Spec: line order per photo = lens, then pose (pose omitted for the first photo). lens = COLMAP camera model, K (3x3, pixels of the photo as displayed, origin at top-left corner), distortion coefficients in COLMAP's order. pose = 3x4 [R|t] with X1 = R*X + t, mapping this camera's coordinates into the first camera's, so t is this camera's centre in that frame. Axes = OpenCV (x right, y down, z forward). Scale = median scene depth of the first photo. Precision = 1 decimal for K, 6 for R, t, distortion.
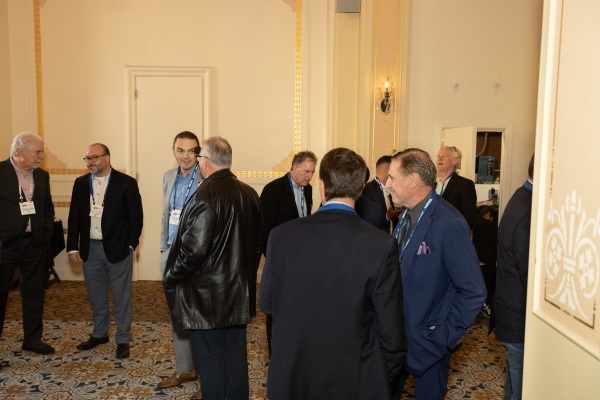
lens RADIAL K [[551.2, 0, 299.6], [0, 551.2, 199.2], [0, 0, 1]] dist [0.015121, 0.000000]
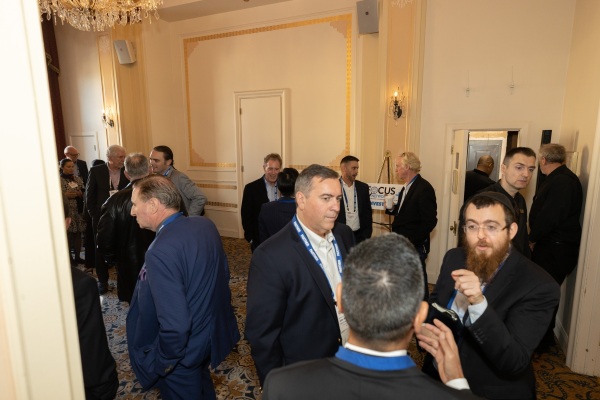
lens RADIAL K [[372.0, 0, 299.6], [0, 372.0, 200.0], [0, 0, 1]] dist [-0.004551, -0.000046]
pose [[0.902676, 0.050552, -0.427341, 0.275494], [-0.018965, 0.996784, 0.077852, -0.037738], [0.429903, -0.062171, 0.900732, 0.174882]]
